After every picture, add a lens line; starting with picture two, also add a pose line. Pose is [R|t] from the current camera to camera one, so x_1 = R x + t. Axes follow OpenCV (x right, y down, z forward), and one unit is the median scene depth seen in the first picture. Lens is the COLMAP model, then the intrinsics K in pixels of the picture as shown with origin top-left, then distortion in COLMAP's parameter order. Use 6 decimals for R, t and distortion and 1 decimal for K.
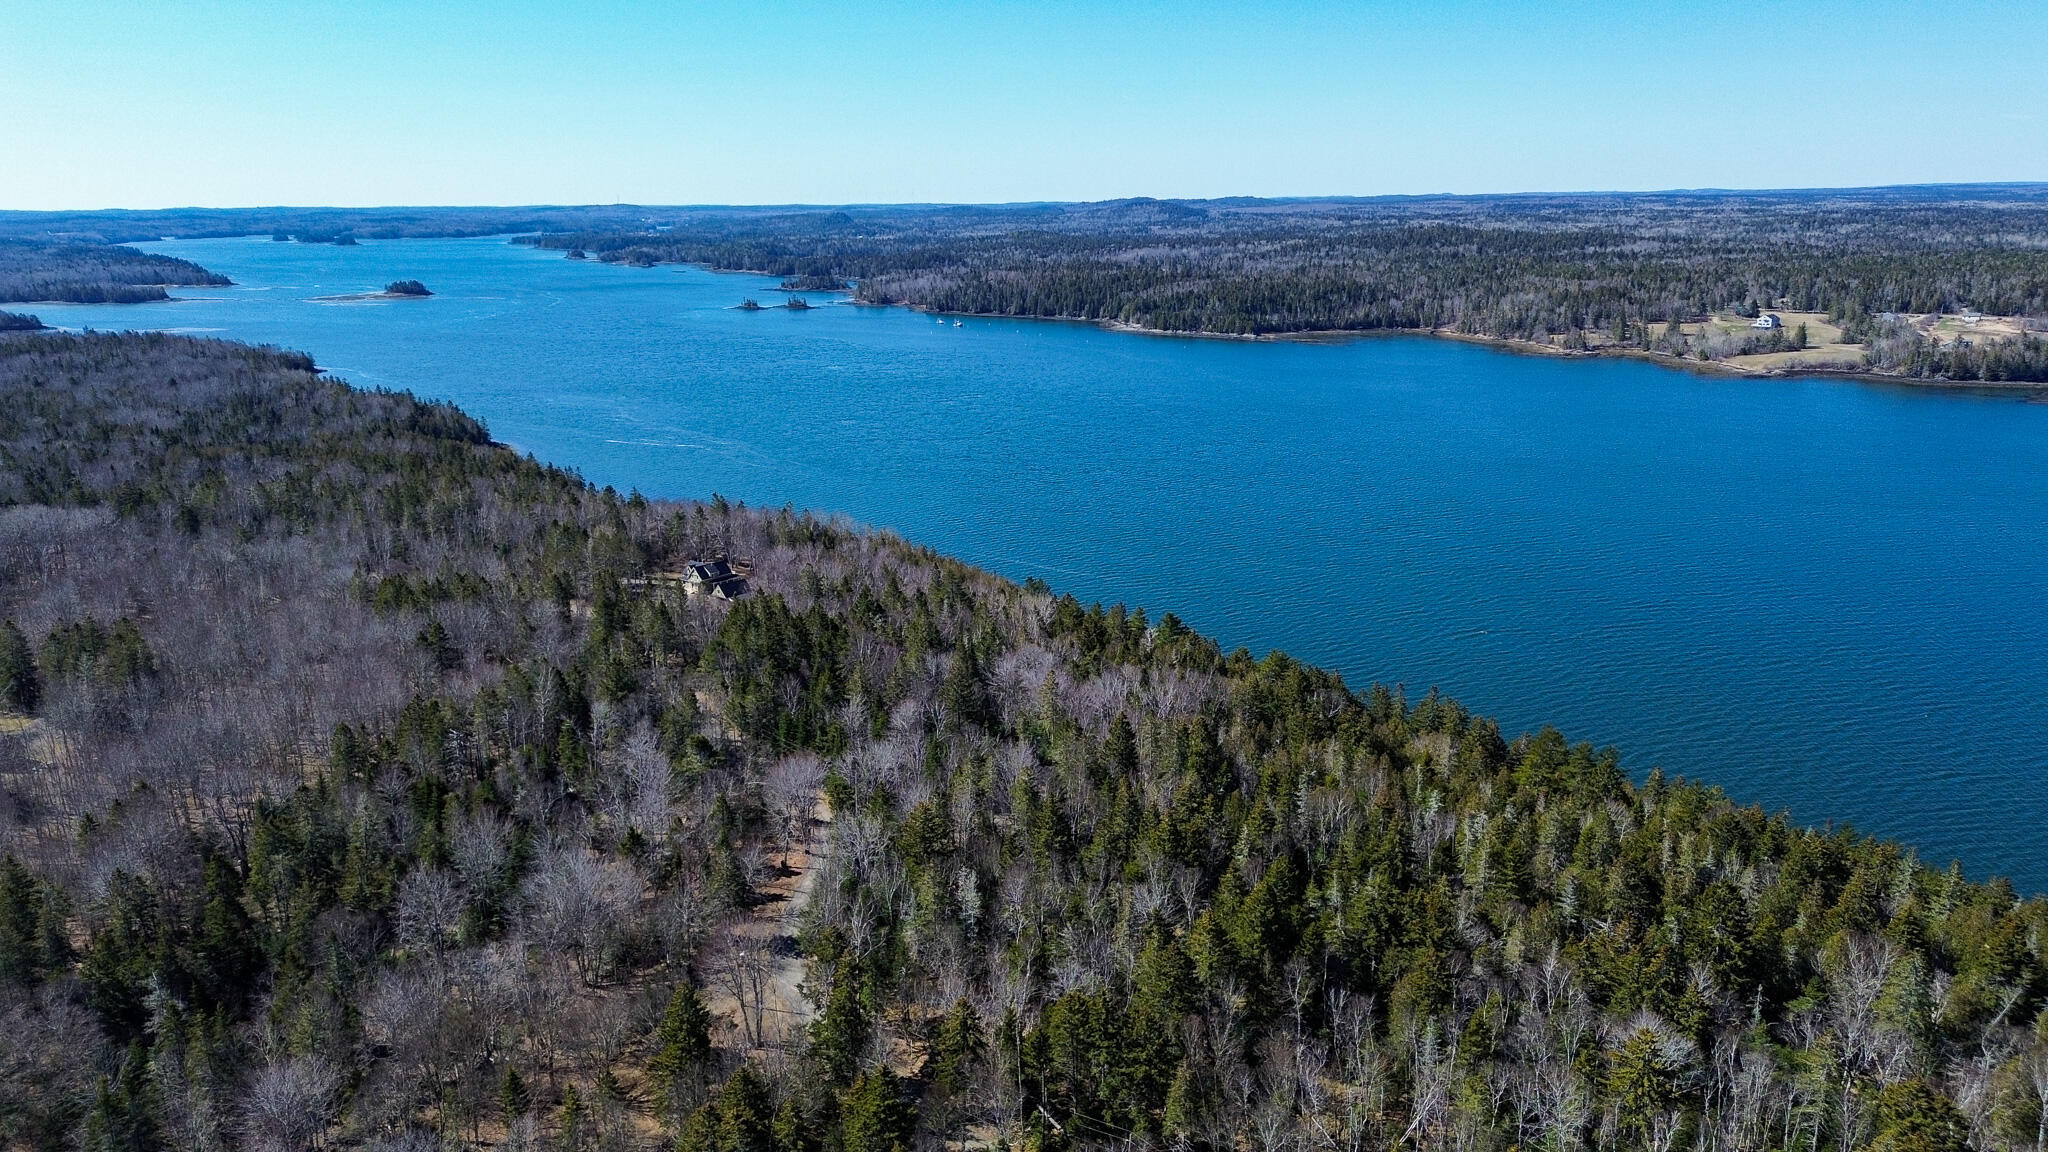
lens RADIAL K [[1437.0, 0, 1025.0], [0, 1437.0, 576.6], [0, 0, 1]] dist [0.072904, -0.075975]
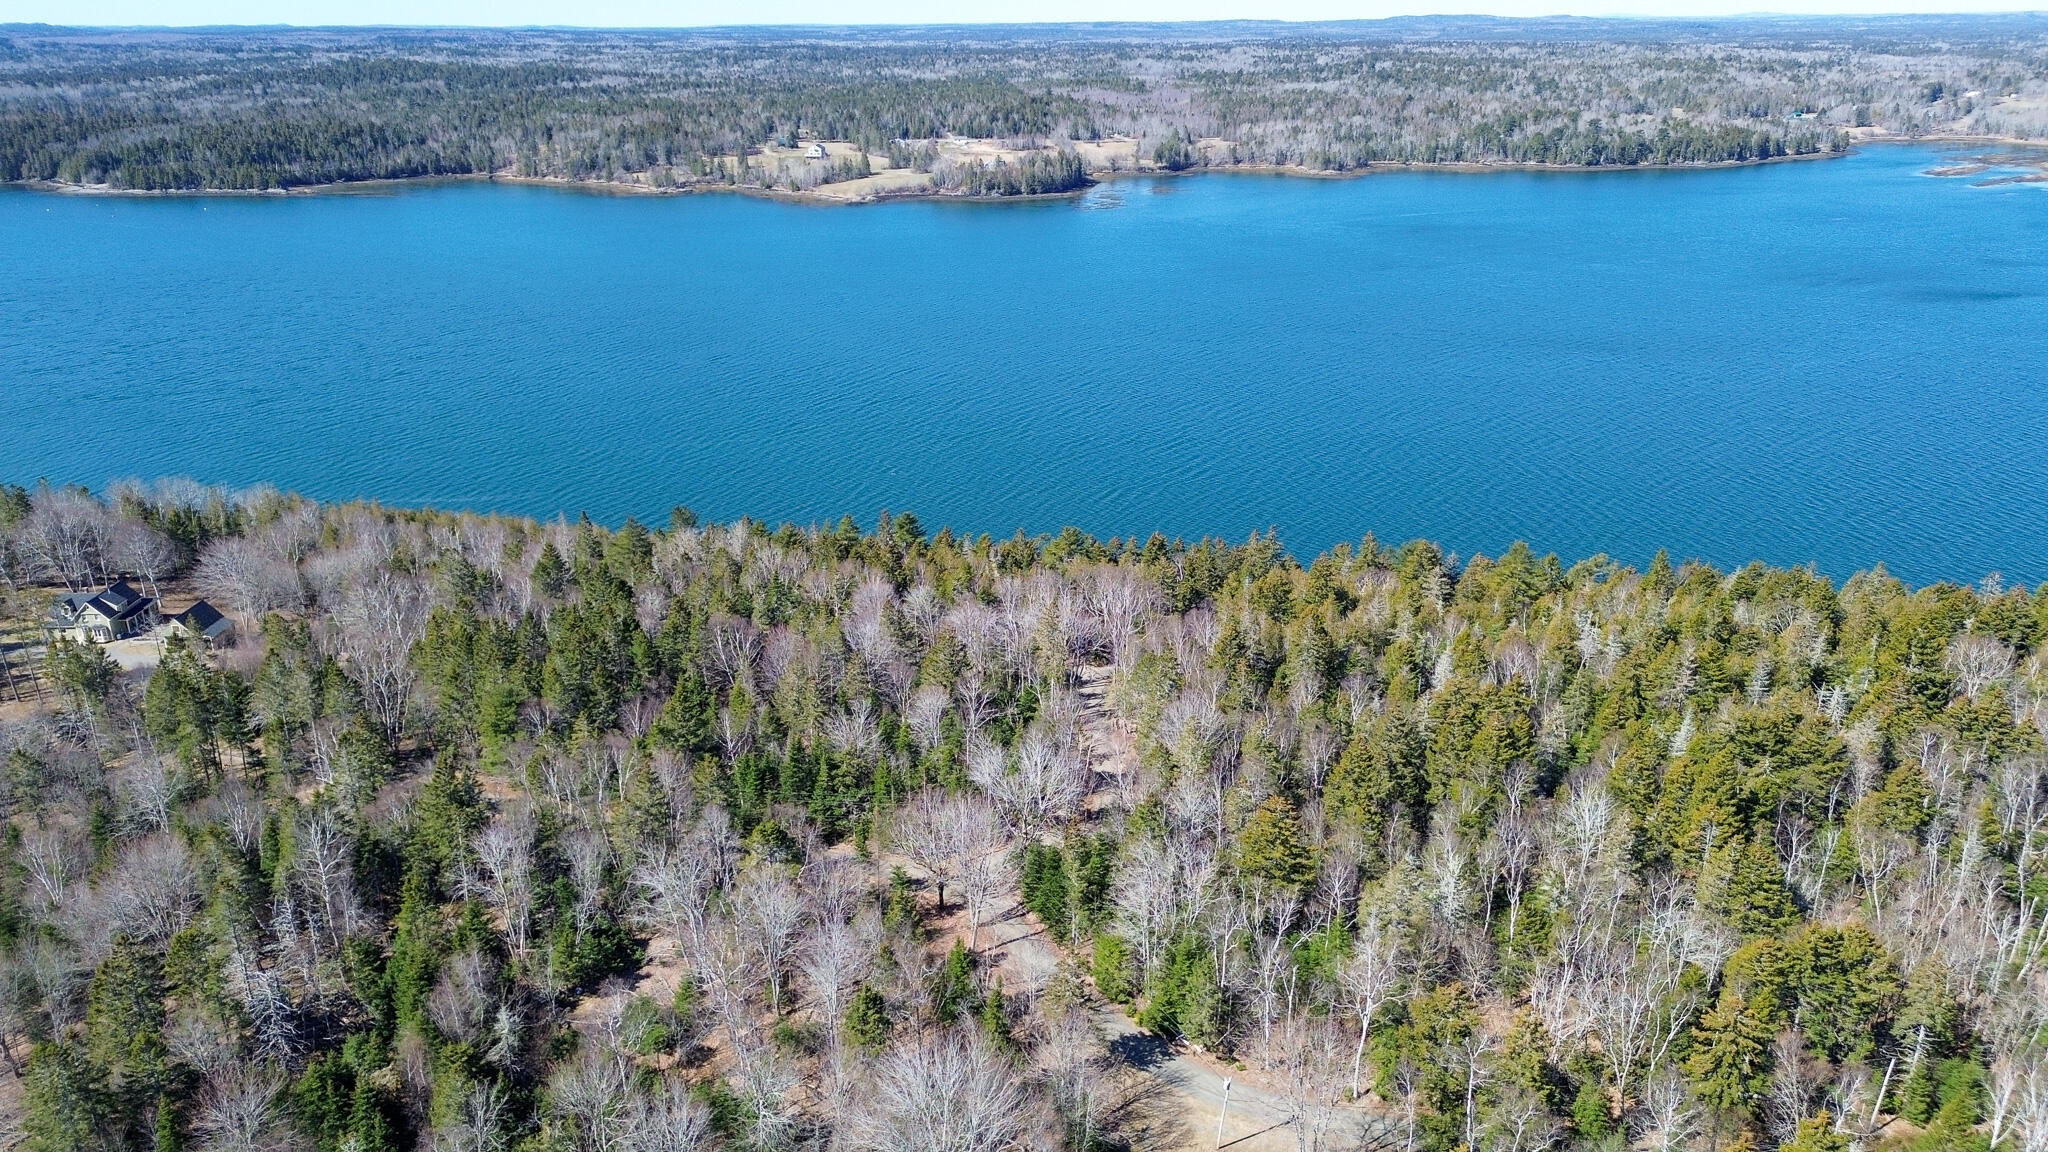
lens RADIAL K [[1440.4, 0, 1025.7], [0, 1440.4, 571.1], [0, 0, 1]] dist [0.064834, -0.061568]
pose [[0.747680, -0.226548, 0.624220, -0.110461], [0.164088, 0.973886, 0.156909, -0.018085], [-0.643467, -0.014891, 0.765329, 0.089606]]
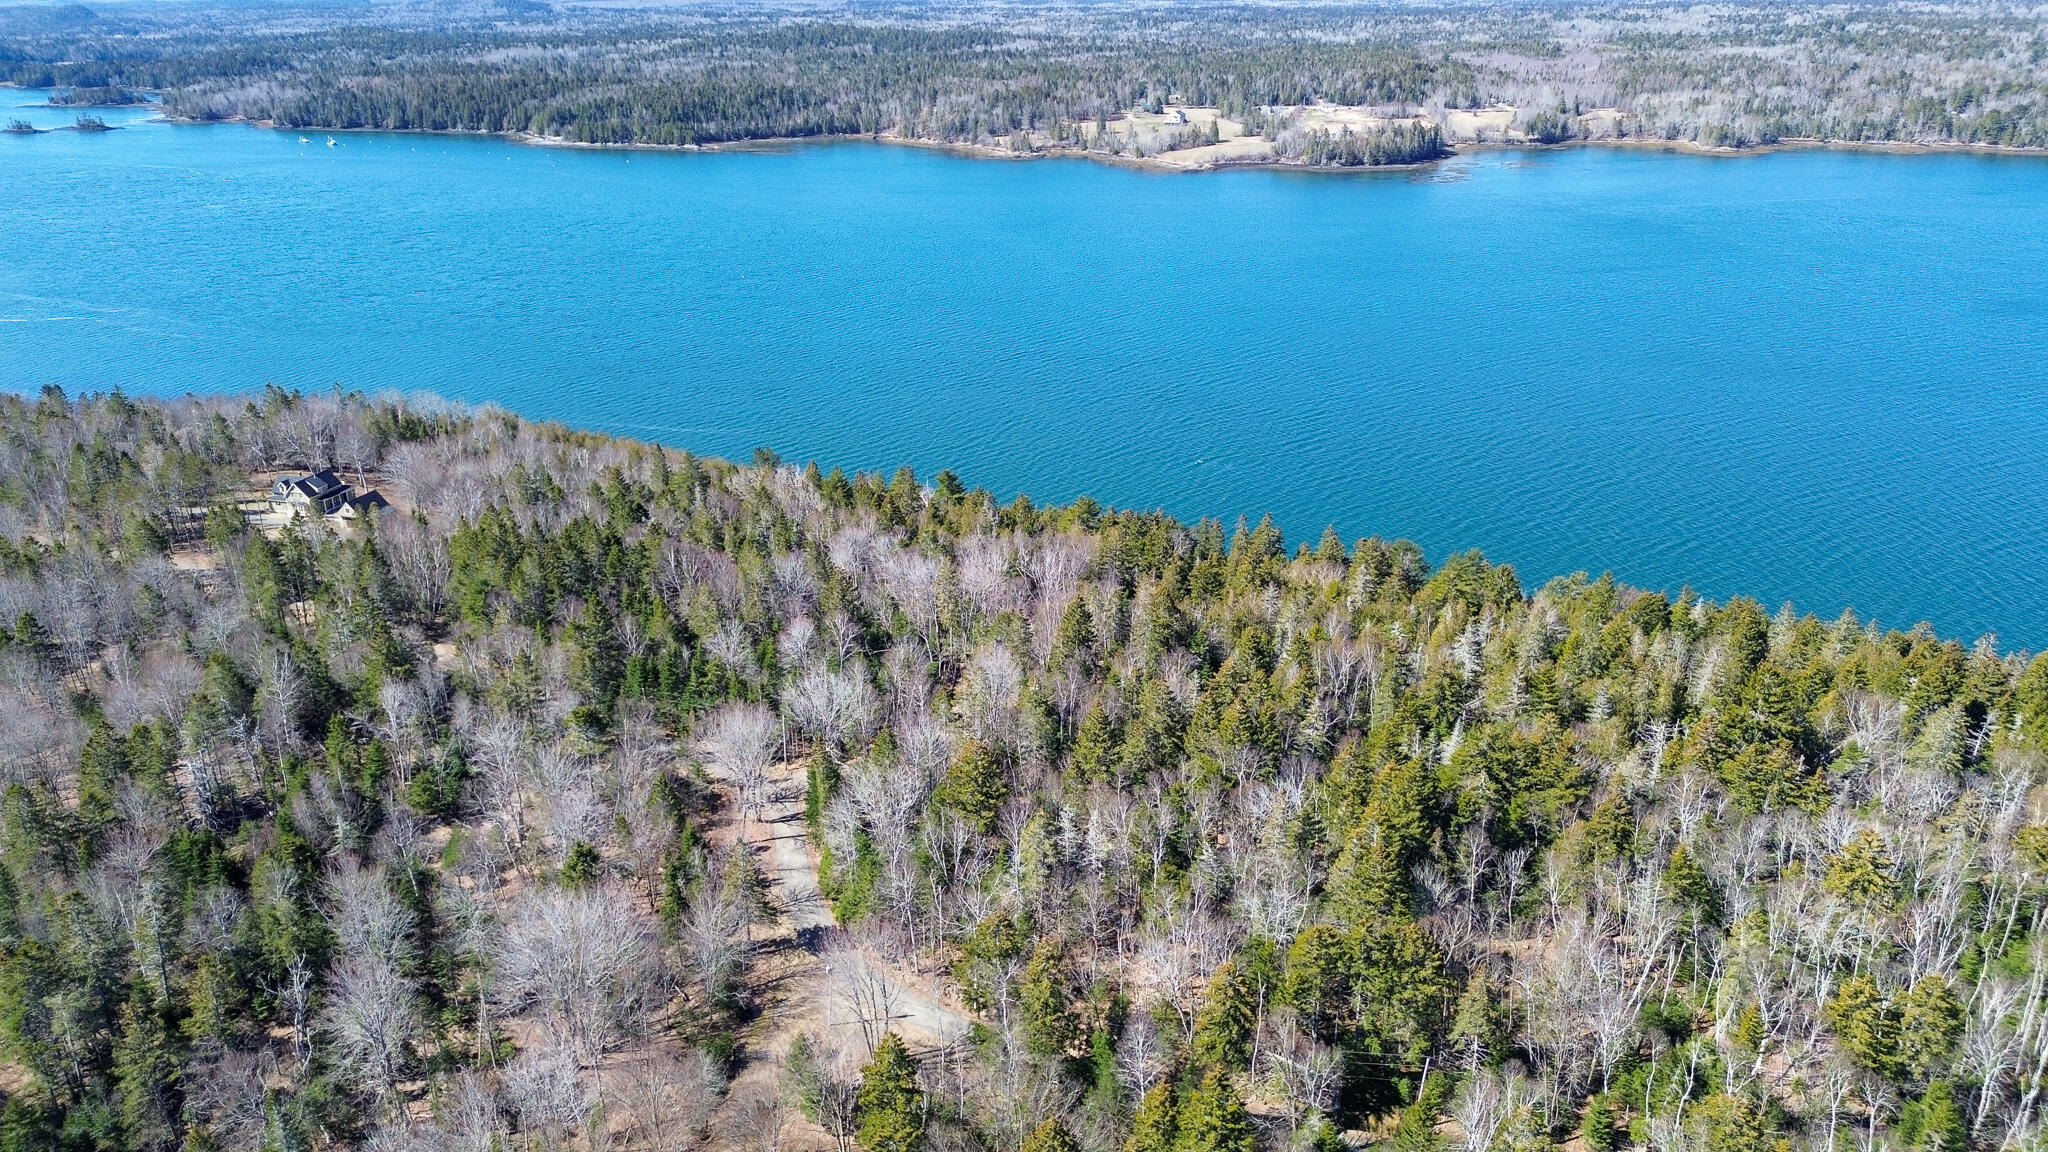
lens RADIAL K [[1438.5, 0, 1028.4], [0, 1438.5, 576.7], [0, 0, 1]] dist [0.054377, -0.045705]
pose [[0.907246, -0.155819, 0.390673, -0.064016], [0.105080, 0.983361, 0.148187, -0.011055], [-0.407263, -0.093390, 0.908524, 0.039758]]
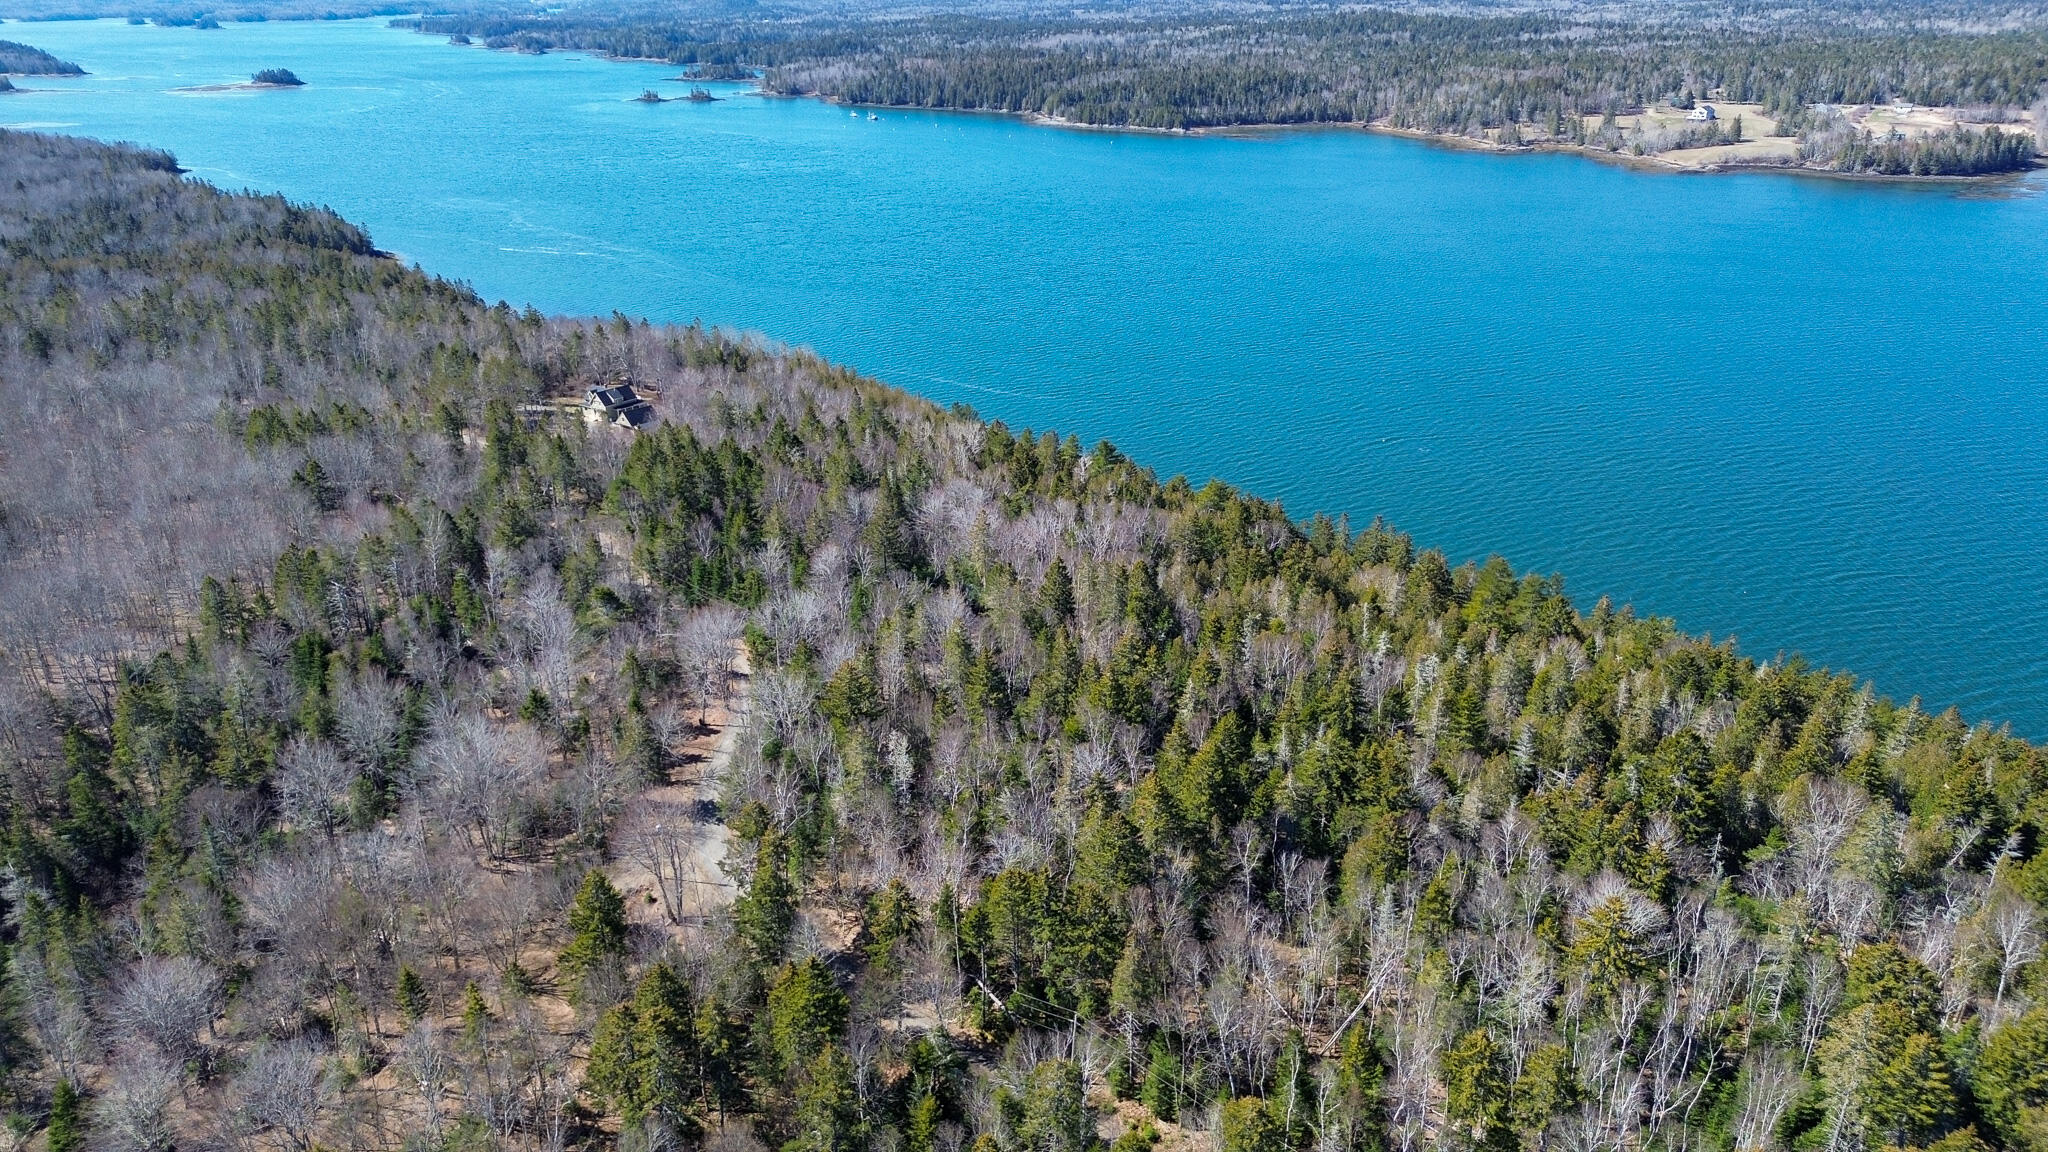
lens RADIAL K [[1437.6, 0, 1026.6], [0, 1437.6, 575.9], [0, 0, 1]] dist [0.070942, -0.072265]
pose [[0.998487, -0.018740, 0.051700, -0.000422], [0.011666, 0.990928, 0.133886, -0.003863], [-0.053740, -0.133080, 0.989647, 0.013681]]
